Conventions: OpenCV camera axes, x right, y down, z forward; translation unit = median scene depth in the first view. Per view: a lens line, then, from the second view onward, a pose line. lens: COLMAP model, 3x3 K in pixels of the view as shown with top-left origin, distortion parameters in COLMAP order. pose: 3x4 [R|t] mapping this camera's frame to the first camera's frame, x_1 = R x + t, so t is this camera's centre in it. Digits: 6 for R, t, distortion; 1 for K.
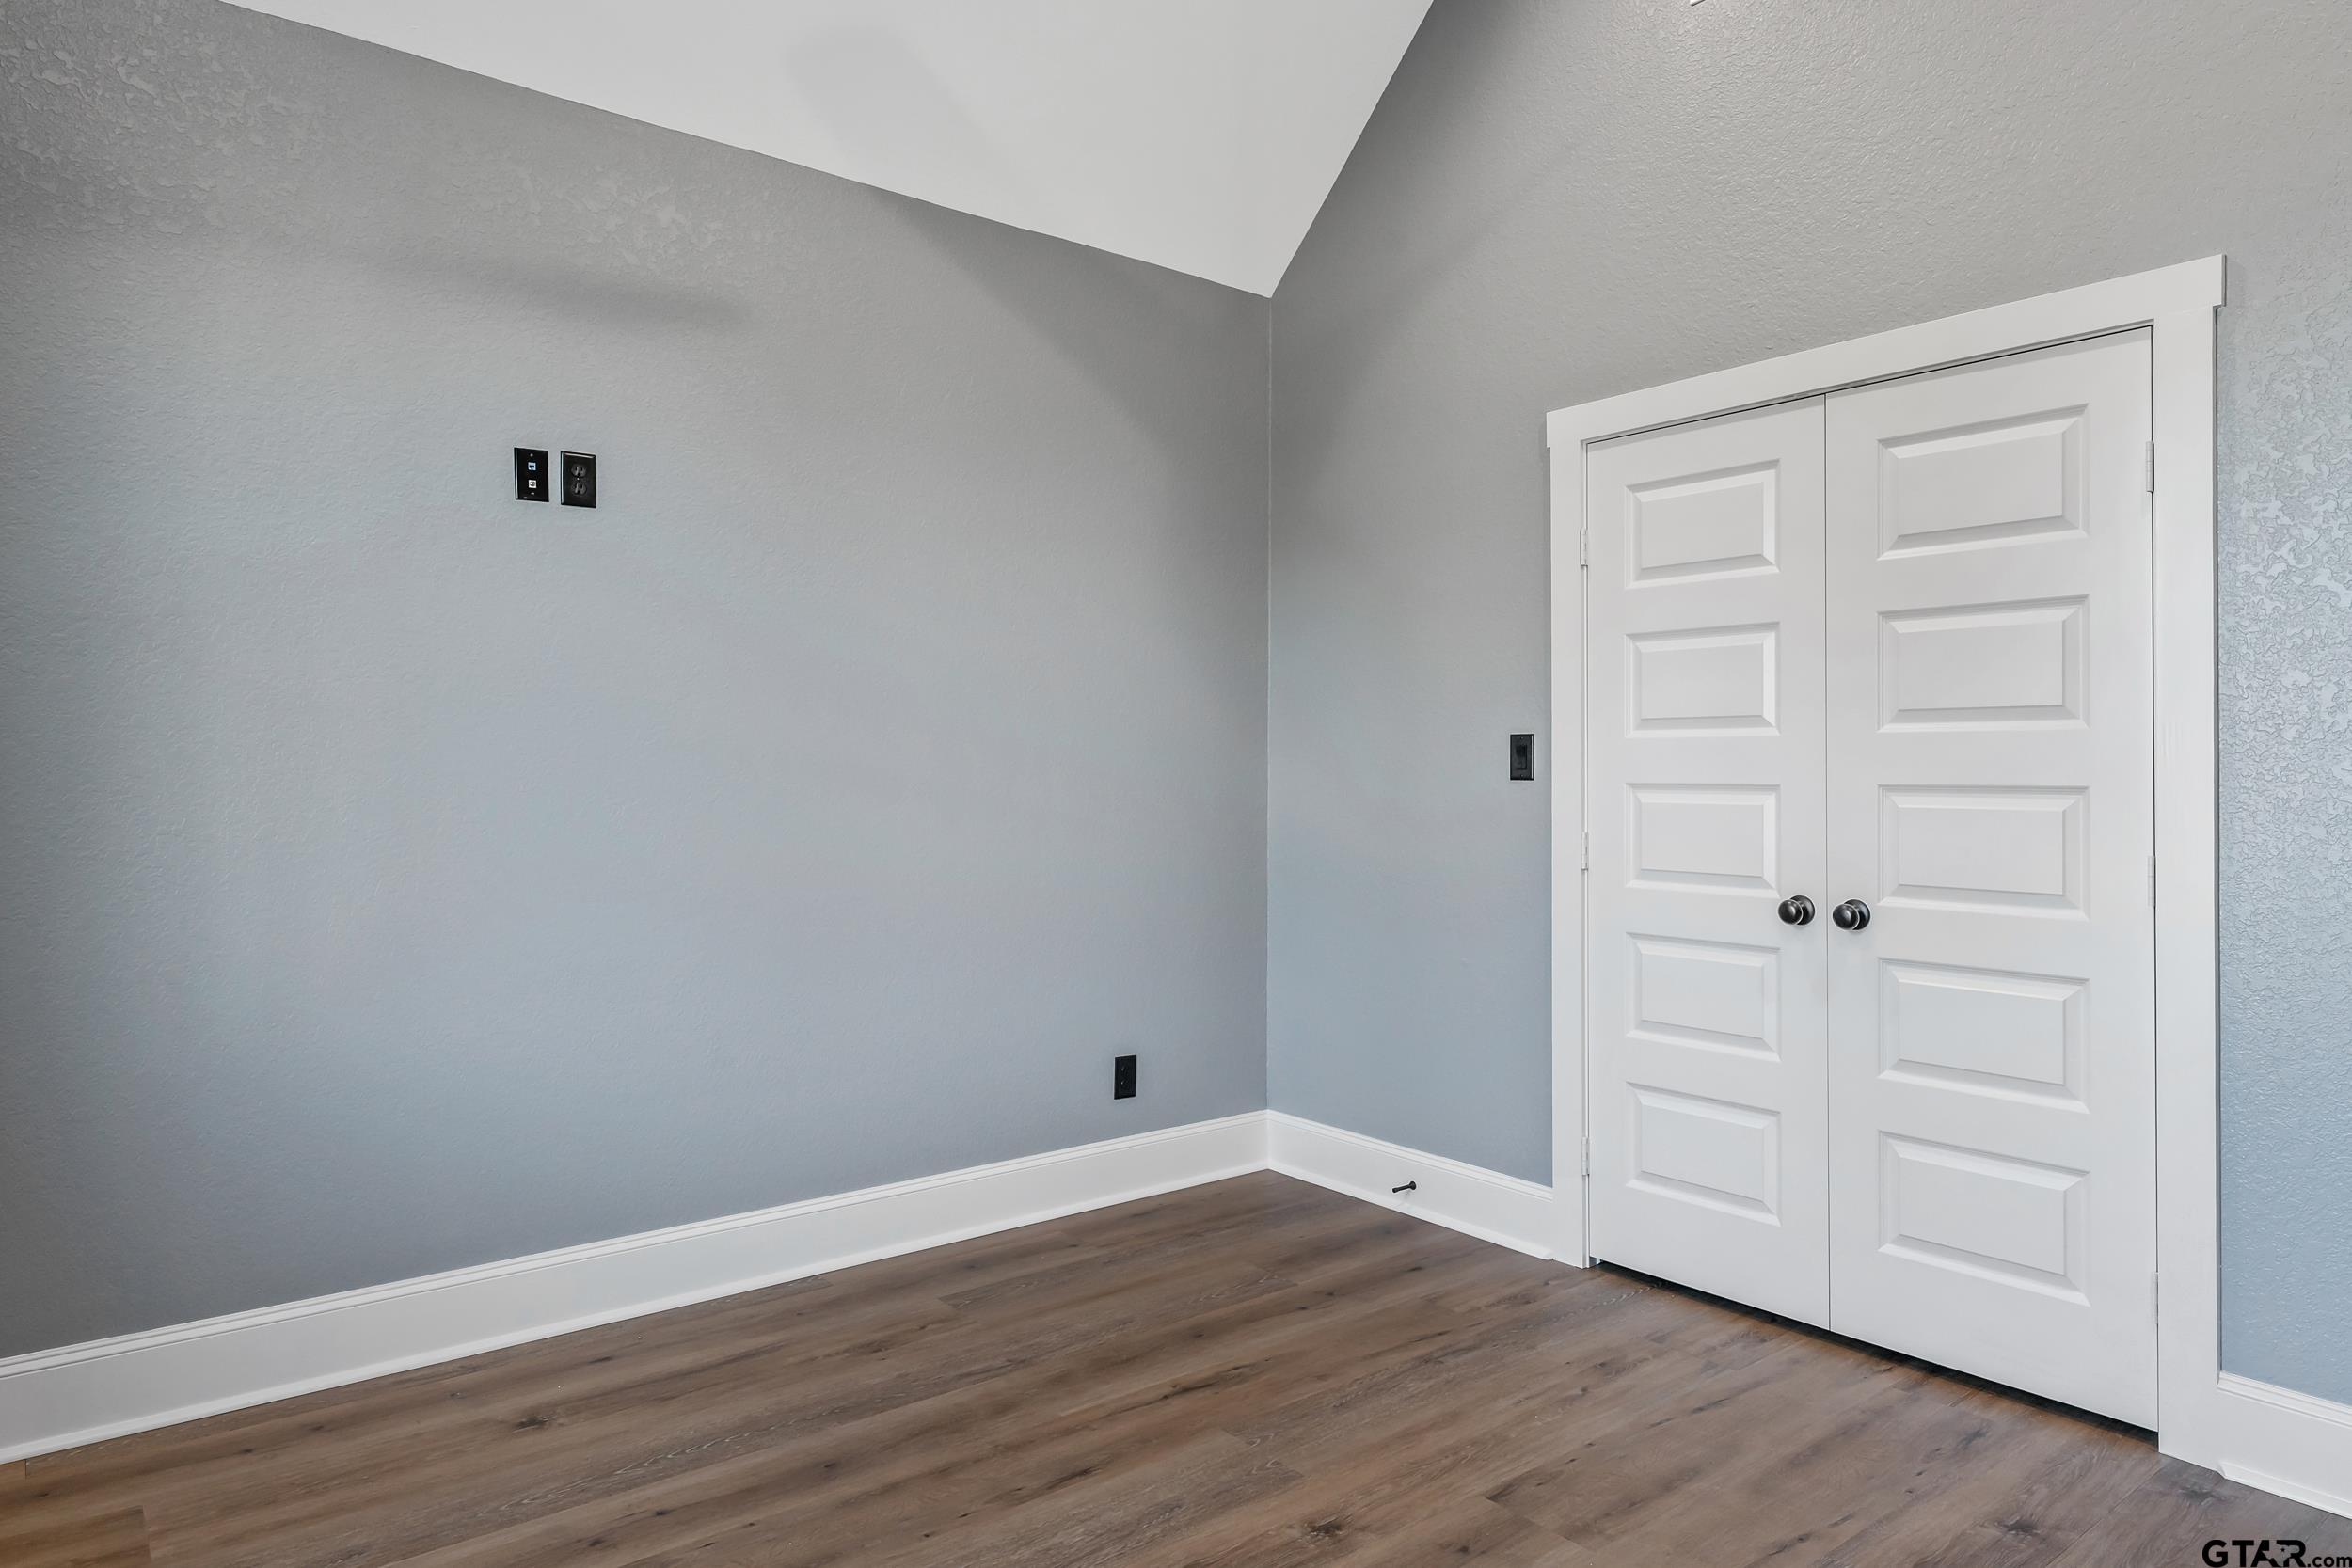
lens RADIAL K [[1478.1, 0, 1171.0], [0, 1478.1, 770.4], [0, 0, 1]] dist [0.002685, 0.000955]
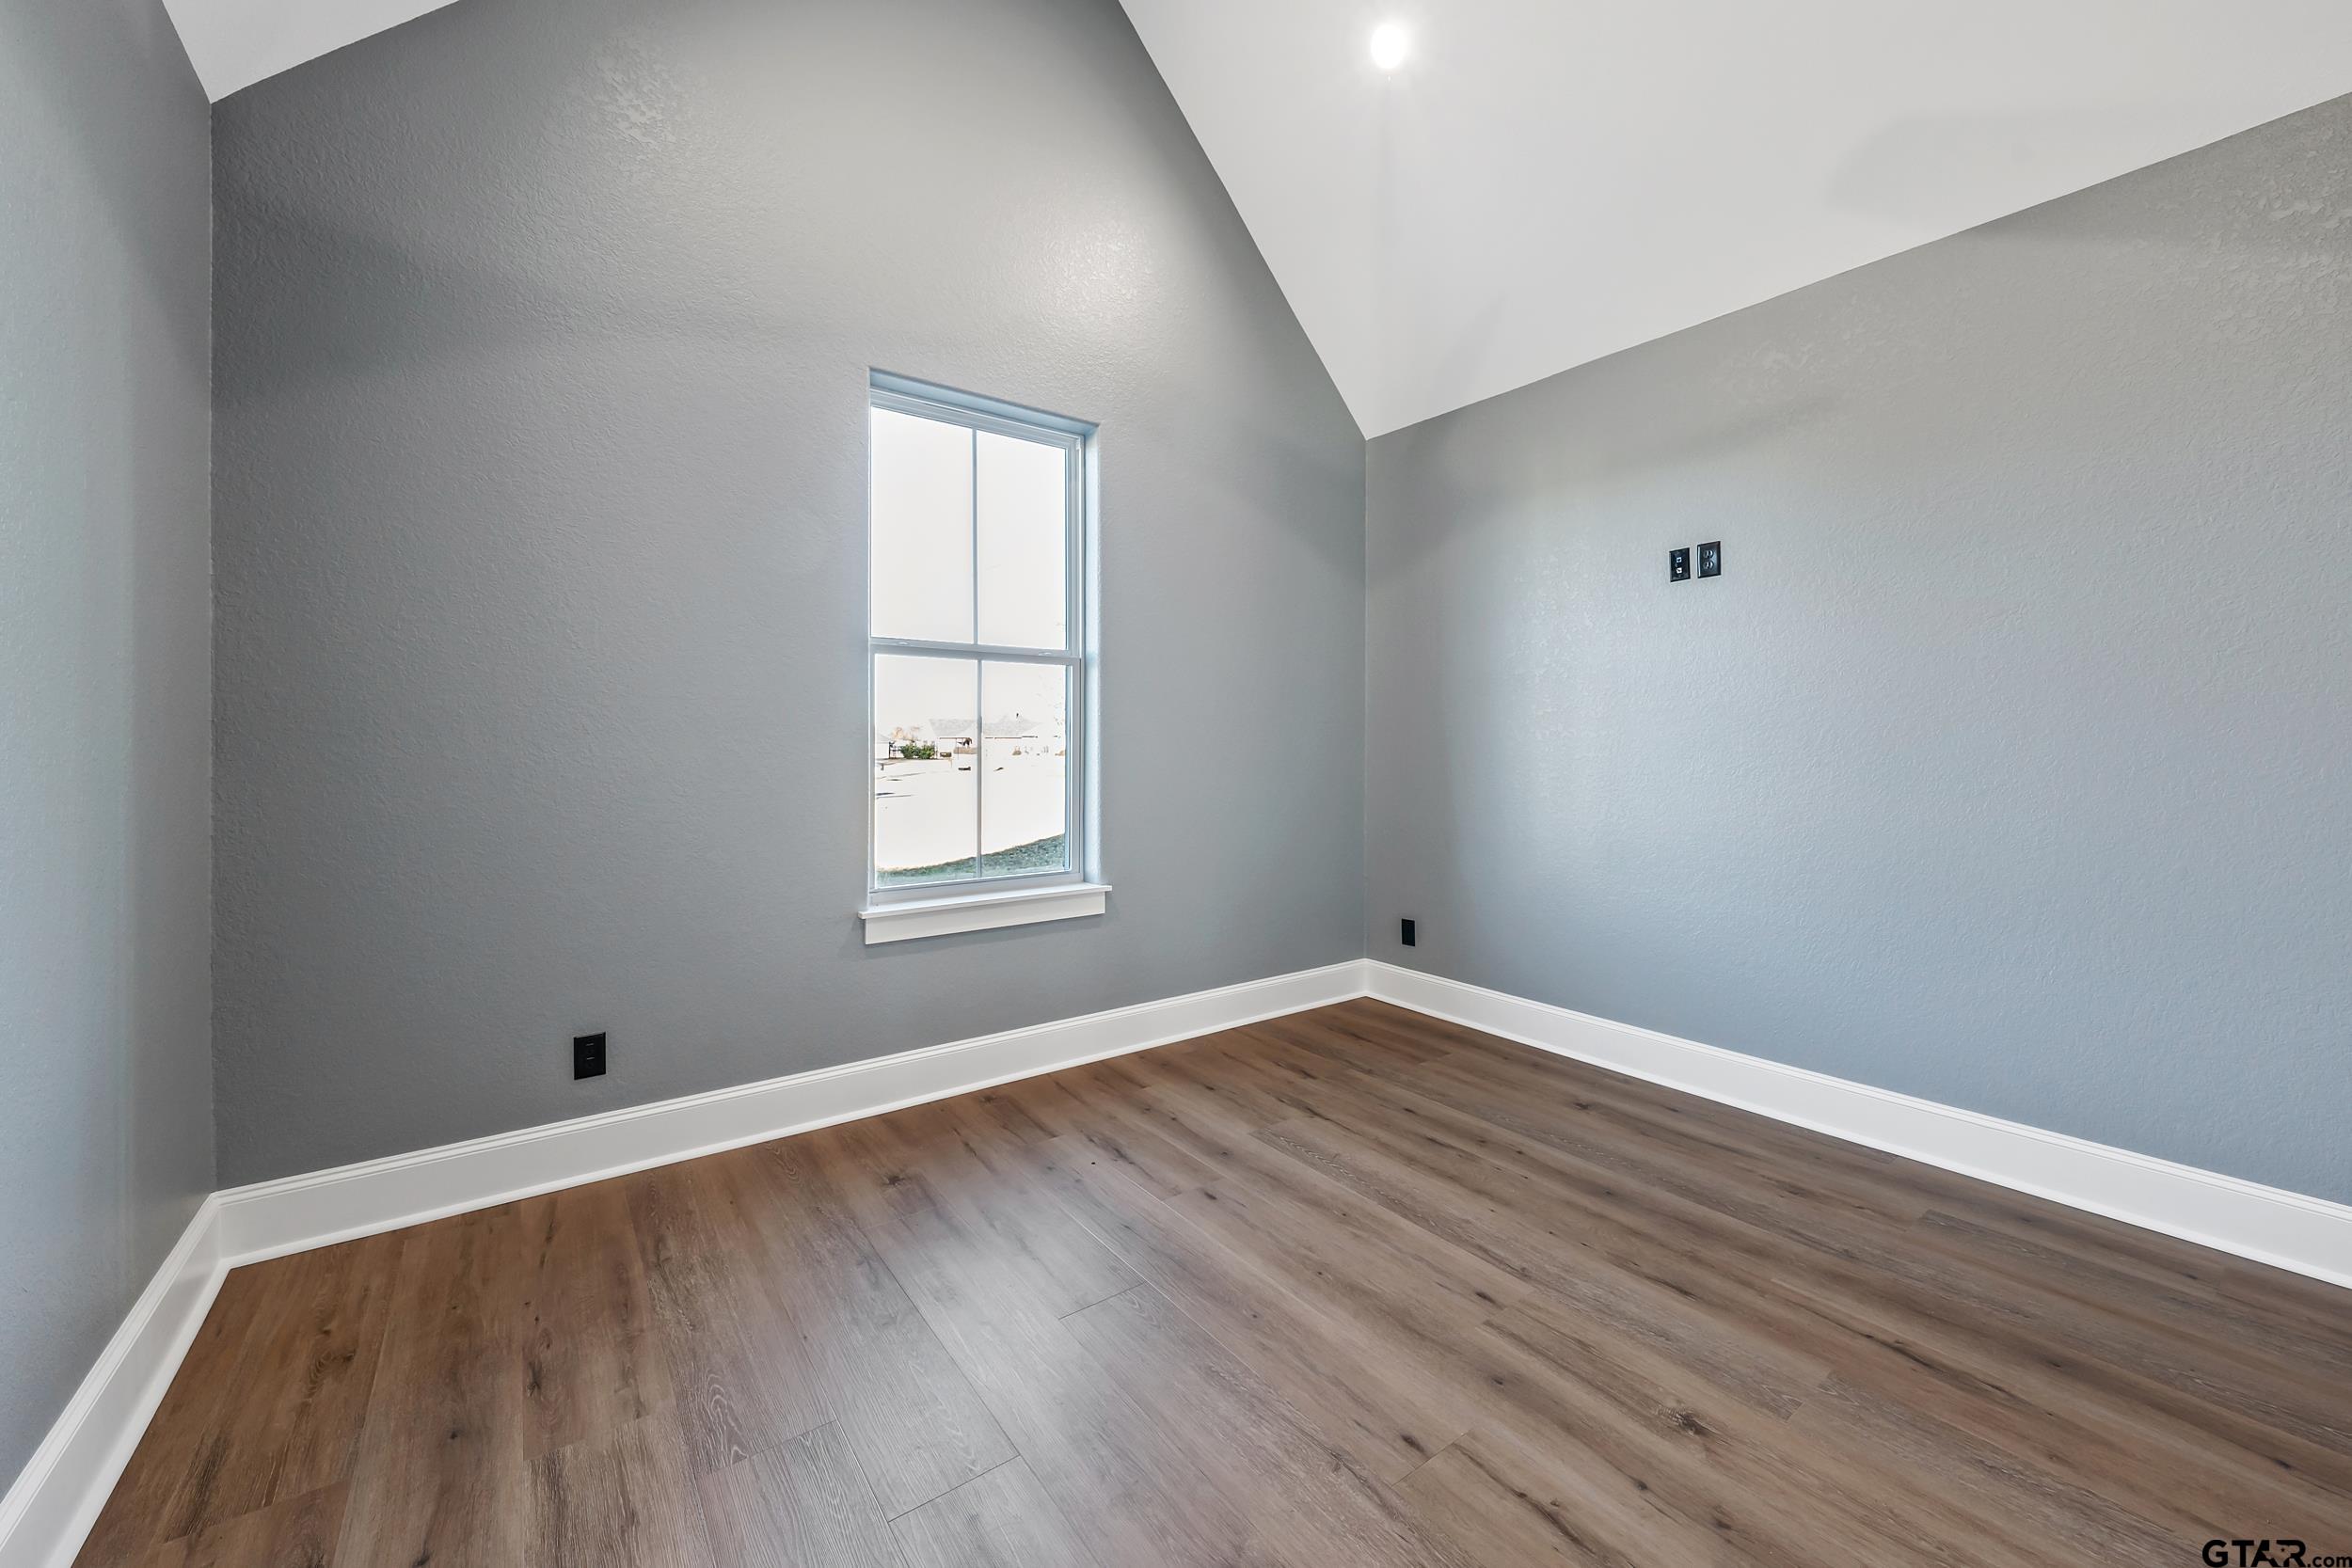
lens RADIAL K [[908.7, 0, 1176.0], [0, 908.7, 784.0], [0, 0, 1]] dist [0.000753, 0.000178]
pose [[-0.053021, 0.043160, -0.997660, 0.640663], [-0.002318, 0.999058, 0.043344, 0.000221], [0.998591, 0.004611, -0.052871, 0.522654]]
